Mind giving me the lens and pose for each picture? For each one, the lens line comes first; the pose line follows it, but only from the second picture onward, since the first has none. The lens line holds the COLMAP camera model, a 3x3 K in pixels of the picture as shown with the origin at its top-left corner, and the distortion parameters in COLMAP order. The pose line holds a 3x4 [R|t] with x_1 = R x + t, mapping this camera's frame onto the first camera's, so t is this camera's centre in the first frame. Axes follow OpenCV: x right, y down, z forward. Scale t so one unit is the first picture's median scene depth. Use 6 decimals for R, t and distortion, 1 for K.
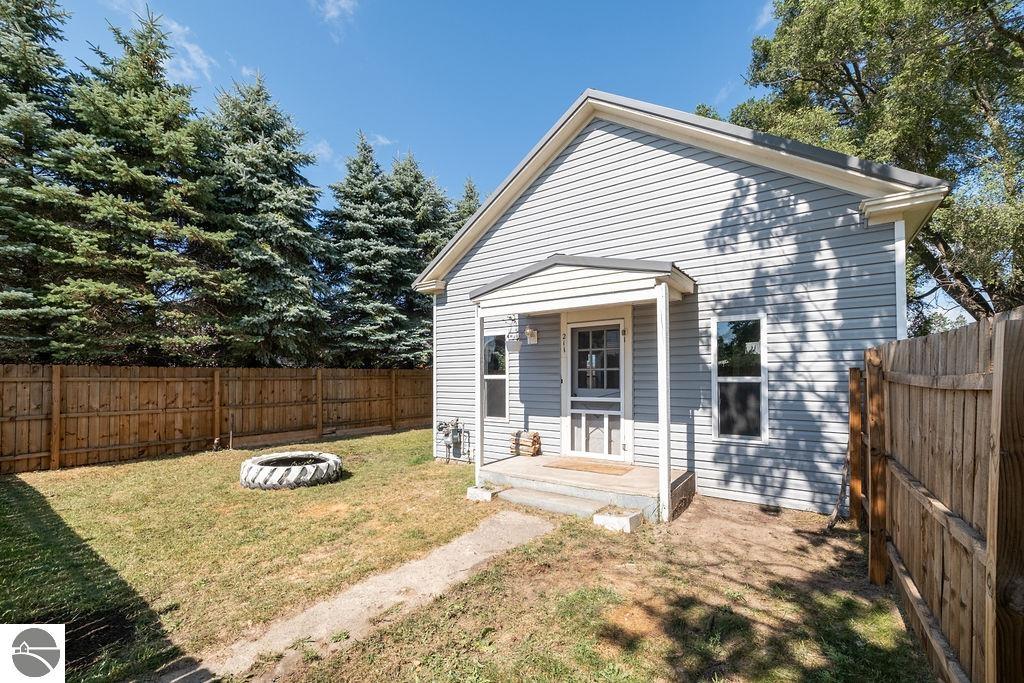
lens RADIAL K [[420.5, 0, 508.2], [0, 420.5, 386.3], [0, 0, 1]] dist [-0.002673, -0.000130]
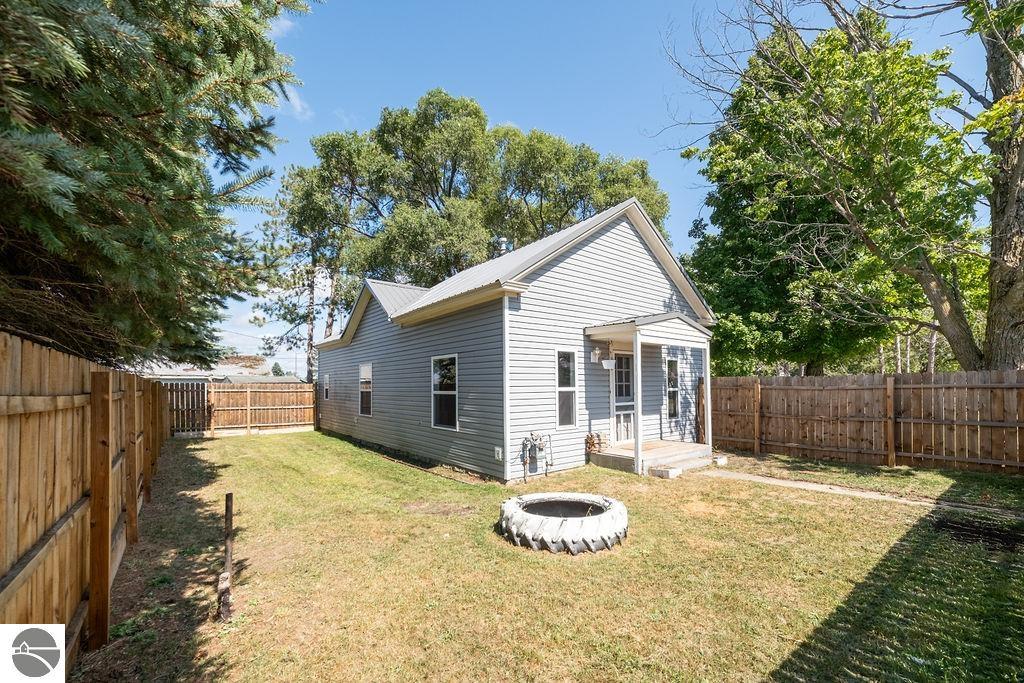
lens RADIAL K [[420.5, 0, 508.2], [0, 420.5, 386.3], [0, 0, 1]] dist [-0.002673, -0.000130]
pose [[0.295800, -0.000693, 0.955250, -1.184890], [0.026757, 0.999613, -0.007560, -0.026116], [-0.954875, 0.027796, 0.295704, 0.862787]]
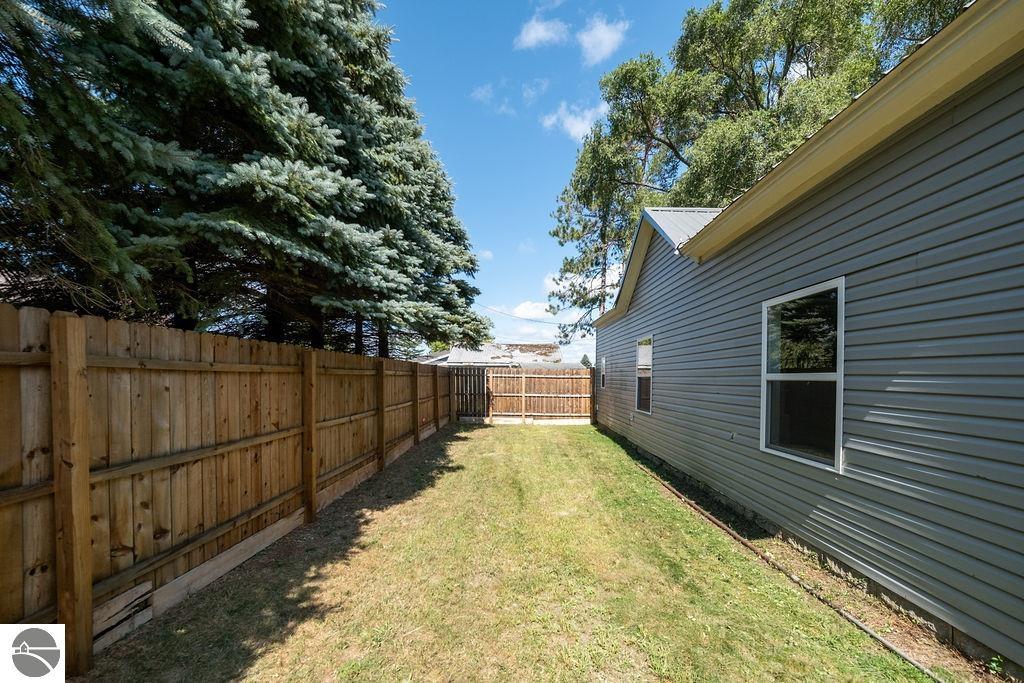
lens RADIAL K [[420.5, 0, 508.2], [0, 420.5, 386.3], [0, 0, 1]] dist [-0.002673, -0.000130]
pose [[0.834292, -0.009080, 0.551249, -0.631021], [0.008753, 0.999956, 0.003223, -0.013878], [-0.551254, 0.002137, 0.834335, 1.184274]]
